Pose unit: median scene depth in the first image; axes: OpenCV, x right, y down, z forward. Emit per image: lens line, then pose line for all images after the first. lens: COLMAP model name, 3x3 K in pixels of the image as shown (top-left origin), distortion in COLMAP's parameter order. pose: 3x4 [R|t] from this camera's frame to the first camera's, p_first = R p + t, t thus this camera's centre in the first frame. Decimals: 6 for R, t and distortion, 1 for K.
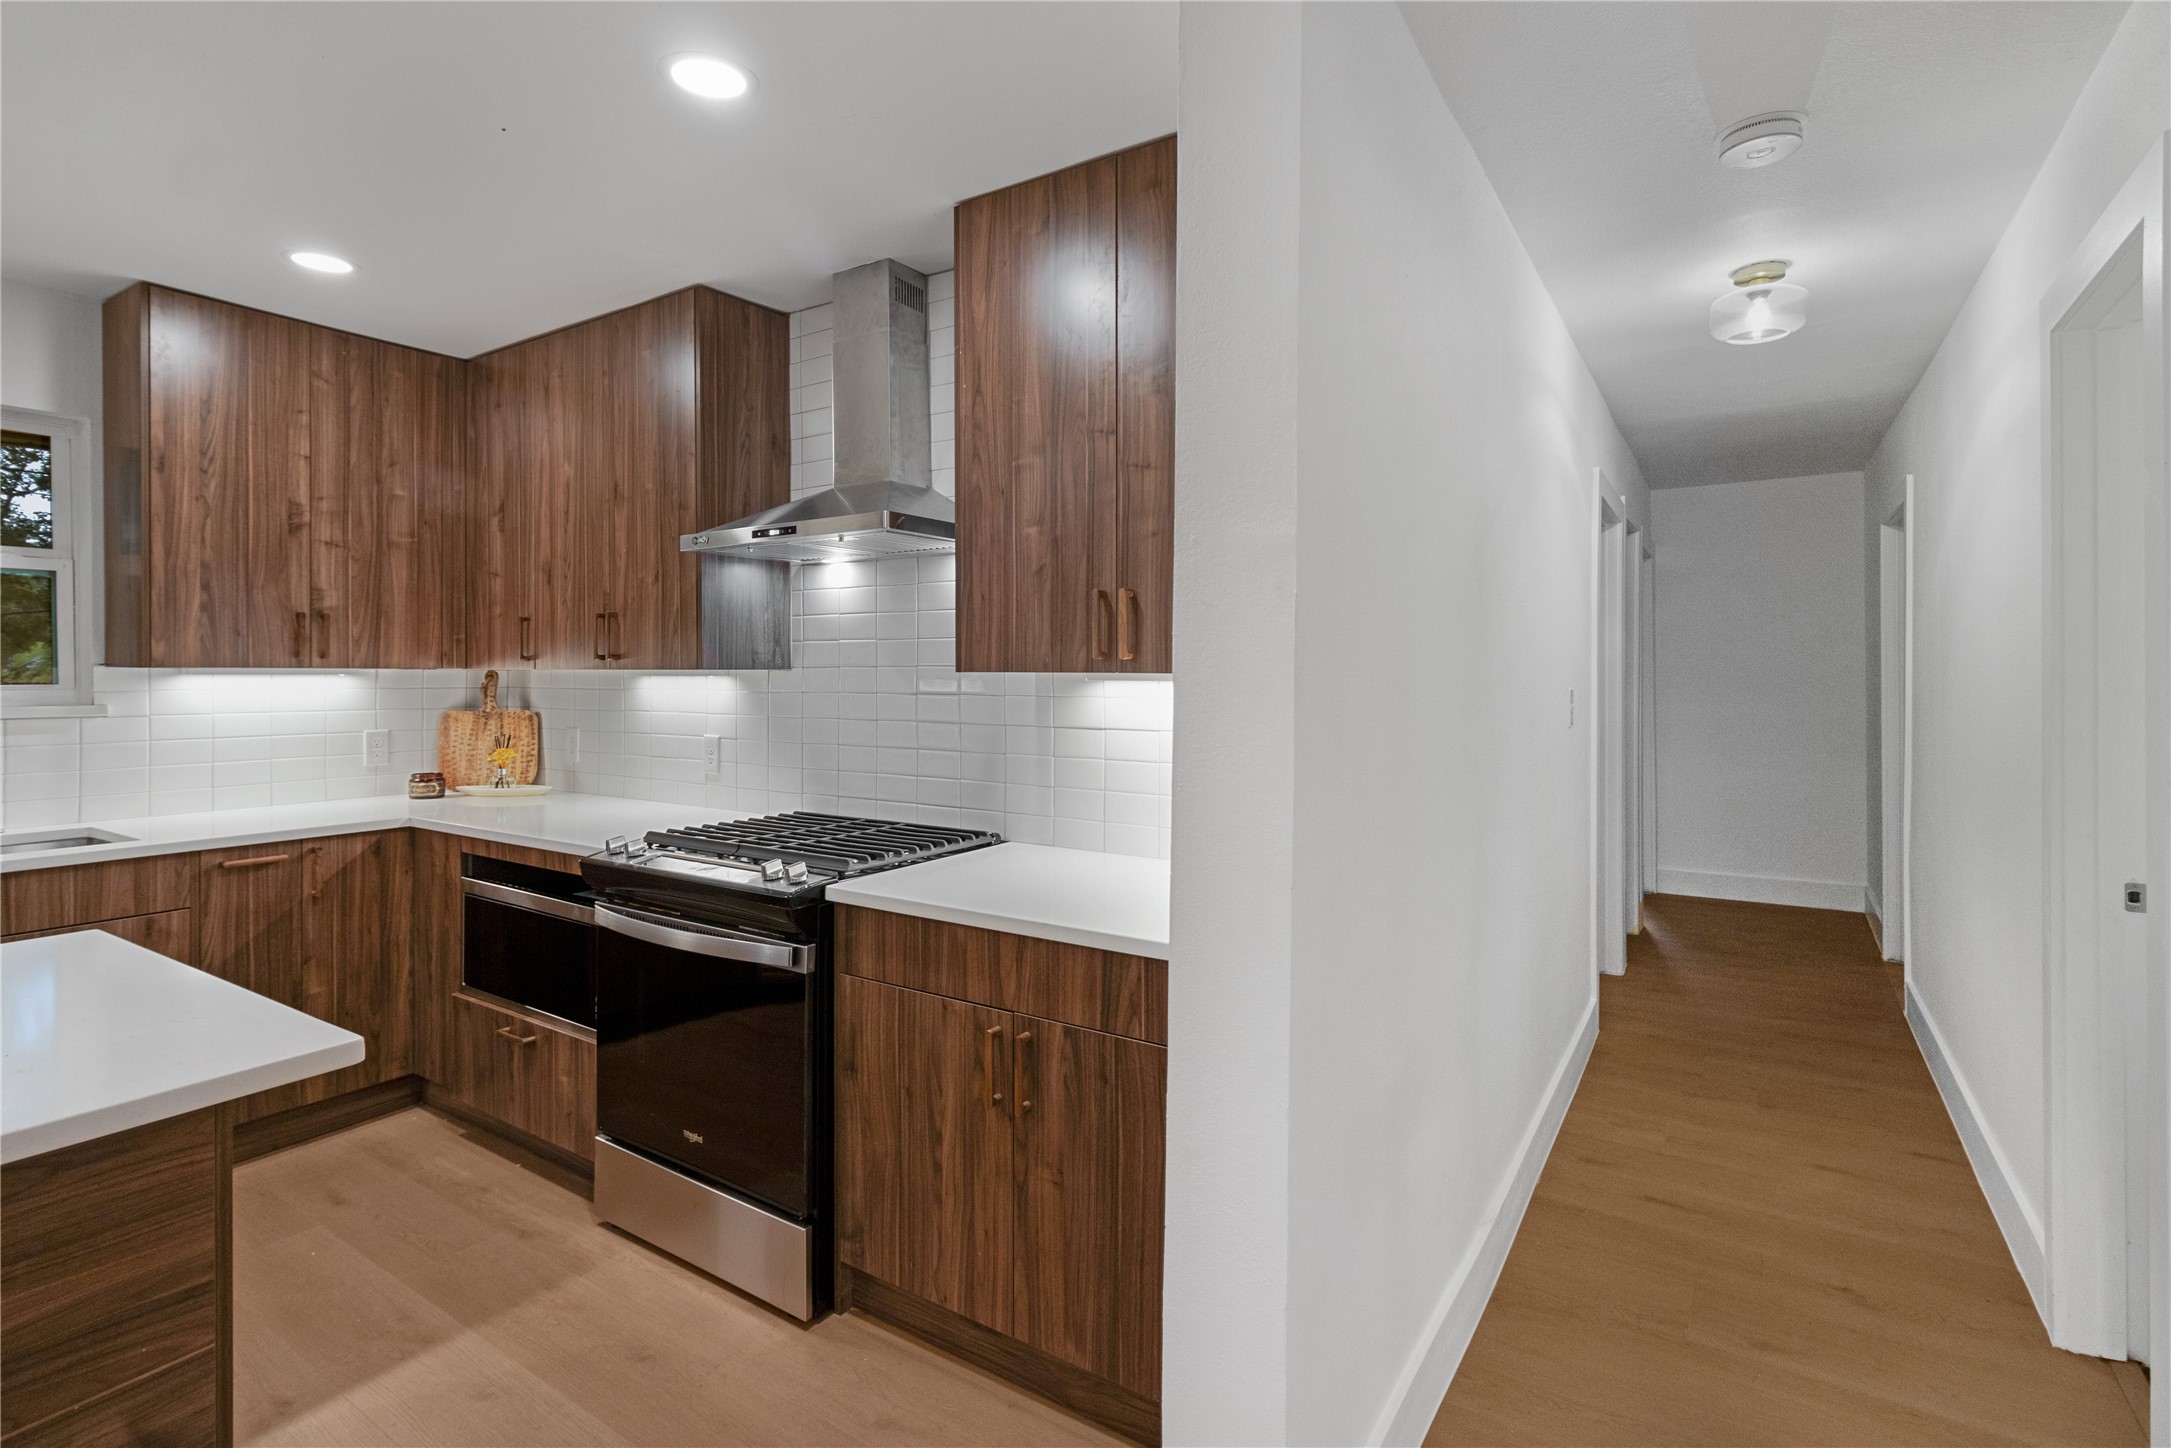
lens RADIAL K [[1022.1, 0, 1079.8], [0, 1022.1, 680.5], [0, 0, 1]] dist [0.005916, -0.001516]
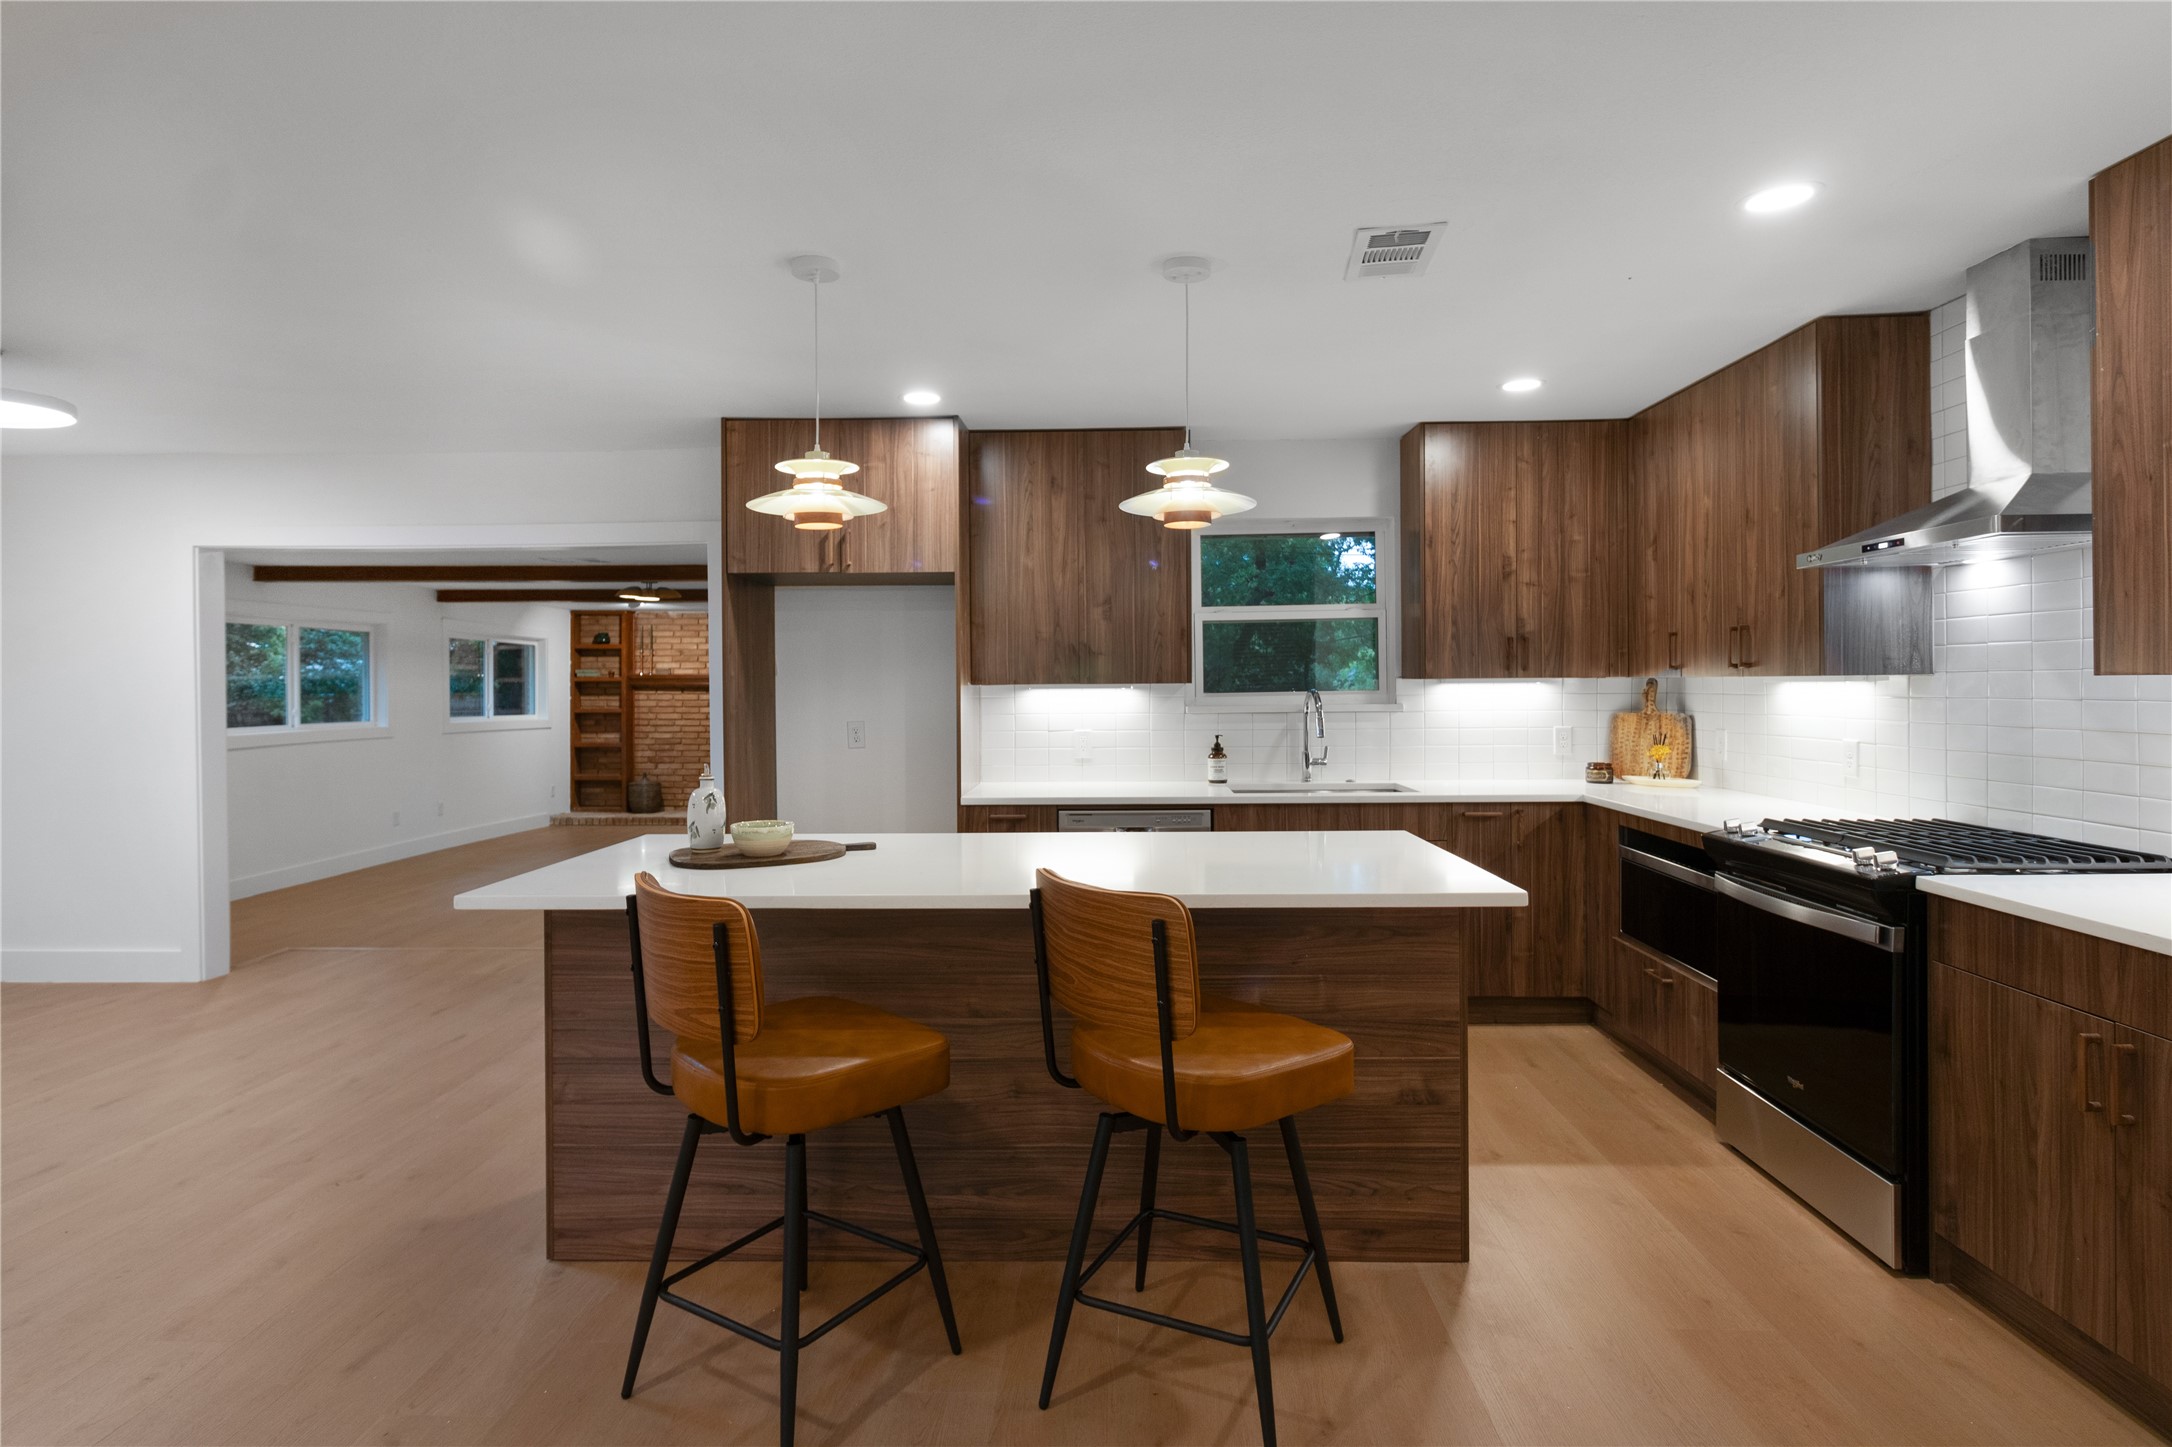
lens RADIAL K [[1106.2, 0, 1082.7], [0, 1106.2, 684.3], [0, 0, 1]] dist [-0.001162, 0.000285]
pose [[0.514318, -0.004640, -0.857587, 0.243112], [0.000963, 0.999988, -0.004833, 0.003667], [0.857599, 0.001660, 0.514316, -0.284231]]
